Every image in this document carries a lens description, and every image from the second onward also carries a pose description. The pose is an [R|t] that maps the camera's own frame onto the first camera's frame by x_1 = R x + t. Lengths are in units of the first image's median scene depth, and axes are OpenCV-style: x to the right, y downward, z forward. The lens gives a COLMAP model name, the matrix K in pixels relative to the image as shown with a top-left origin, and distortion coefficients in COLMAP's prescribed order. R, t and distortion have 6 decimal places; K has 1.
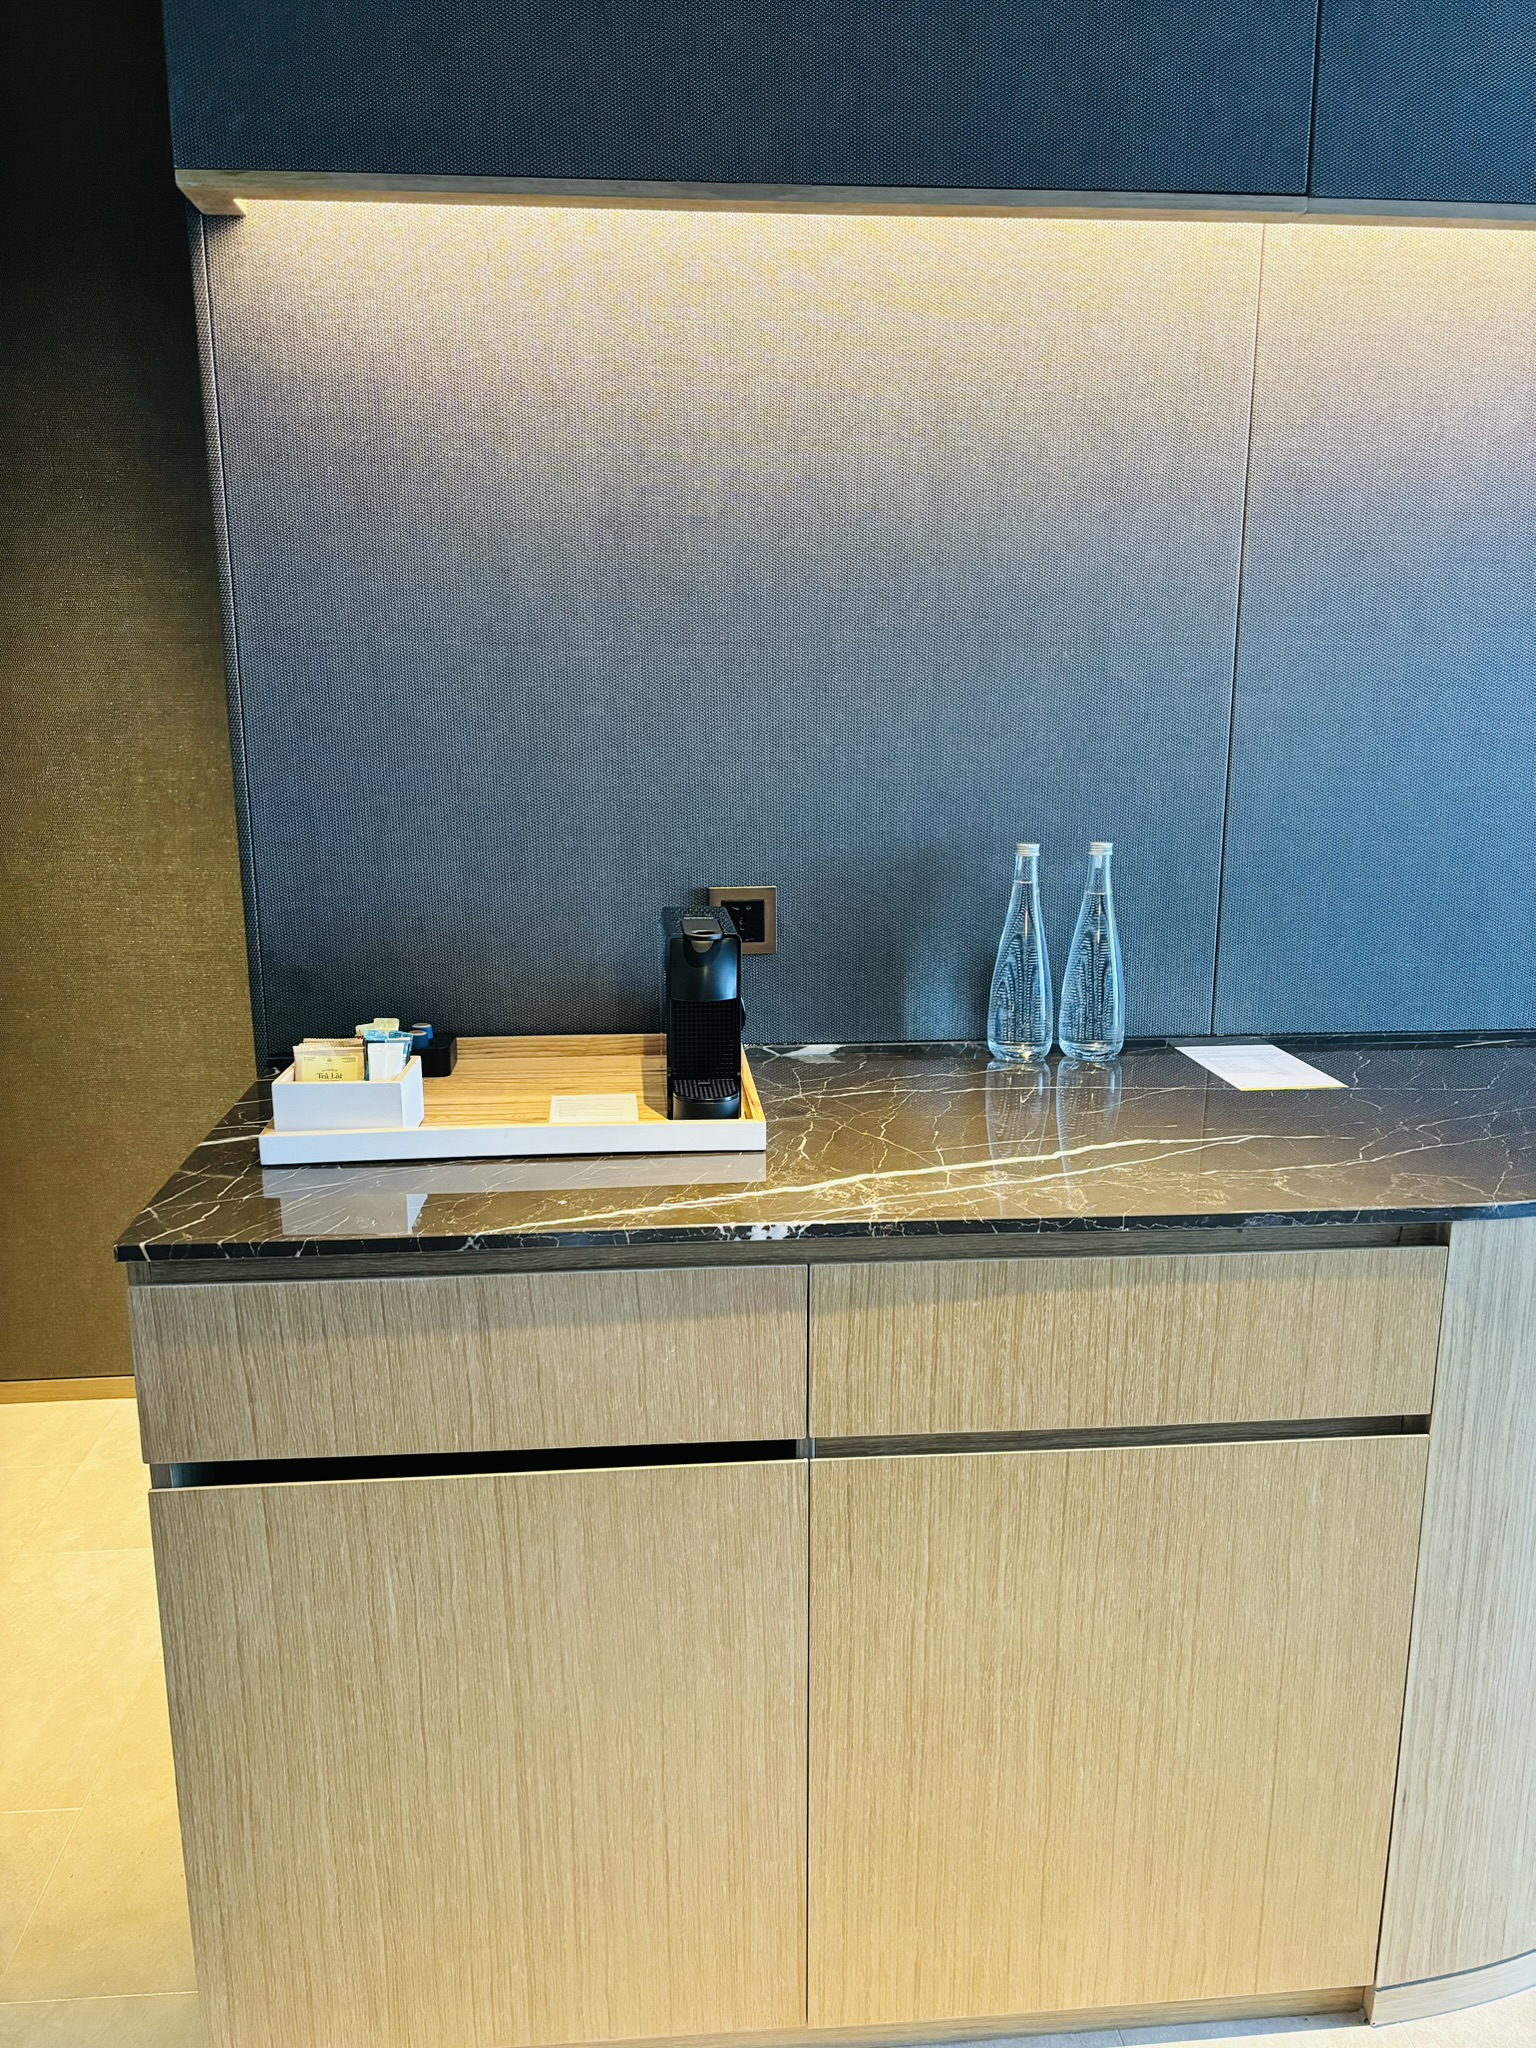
lens RADIAL K [[1544.9, 0, 769.0], [0, 1544.9, 1023.8], [0, 0, 1]] dist [0.041199, -0.033098]
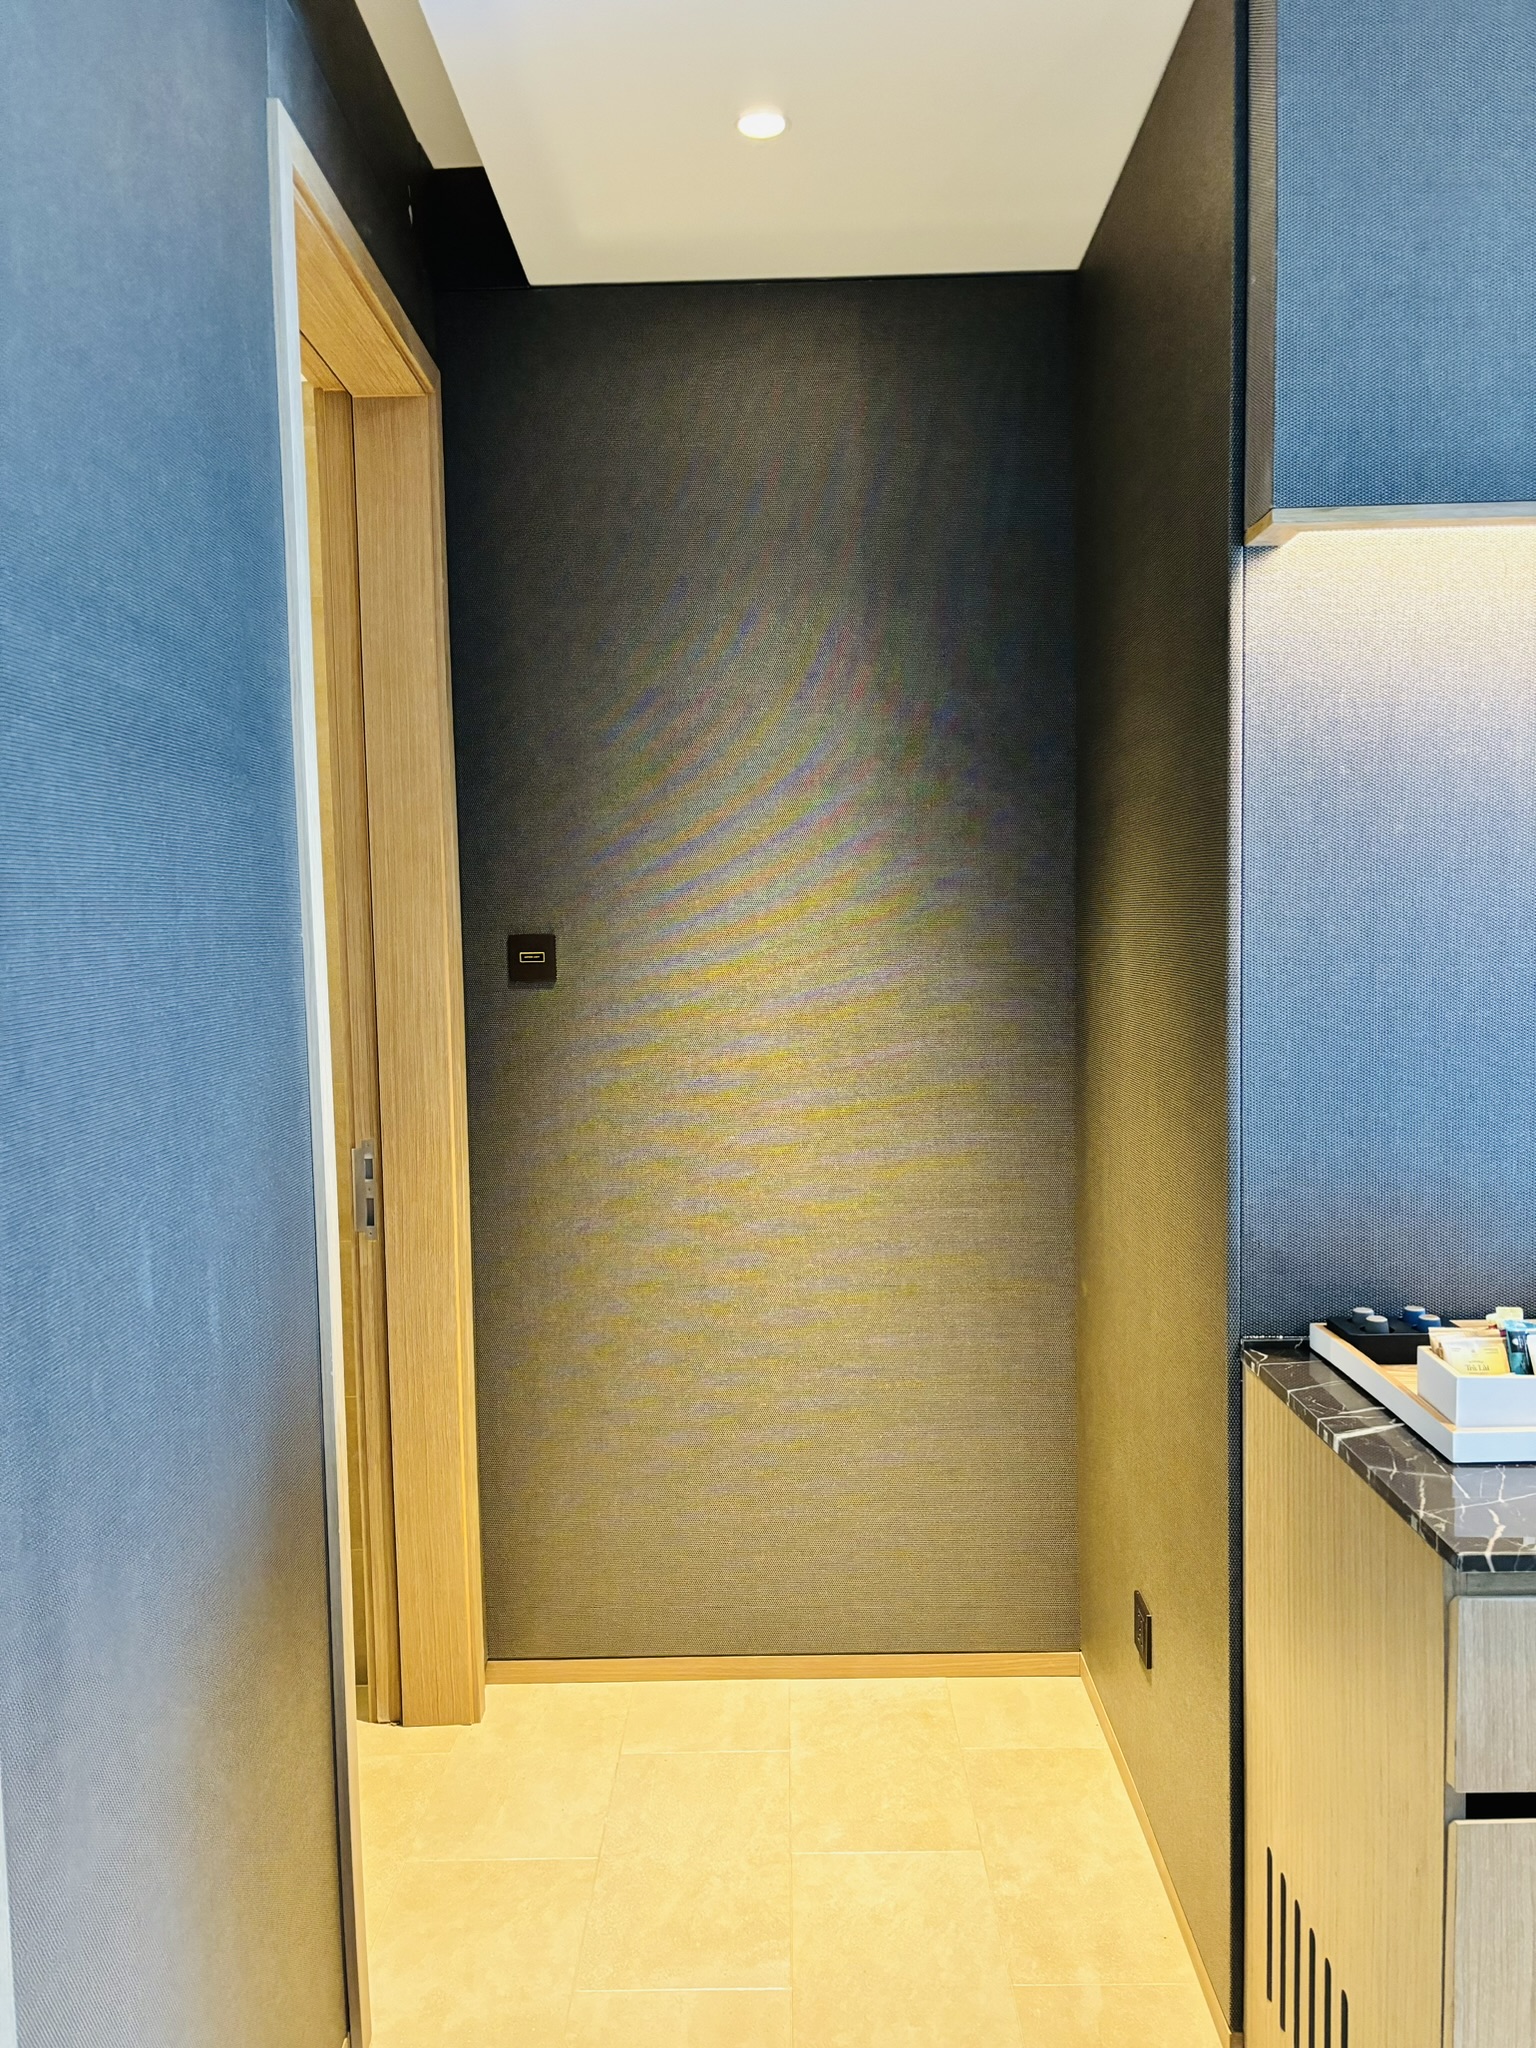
lens RADIAL K [[1544.9, 0, 770.1], [0, 1544.9, 1031.6], [0, 0, 1]] dist [0.041199, -0.033098]
pose [[0.997742, -0.009178, -0.066534, -0.727160], [-0.000473, 0.989635, -0.143604, -0.038646], [0.067163, 0.143311, 0.987396, -0.036848]]
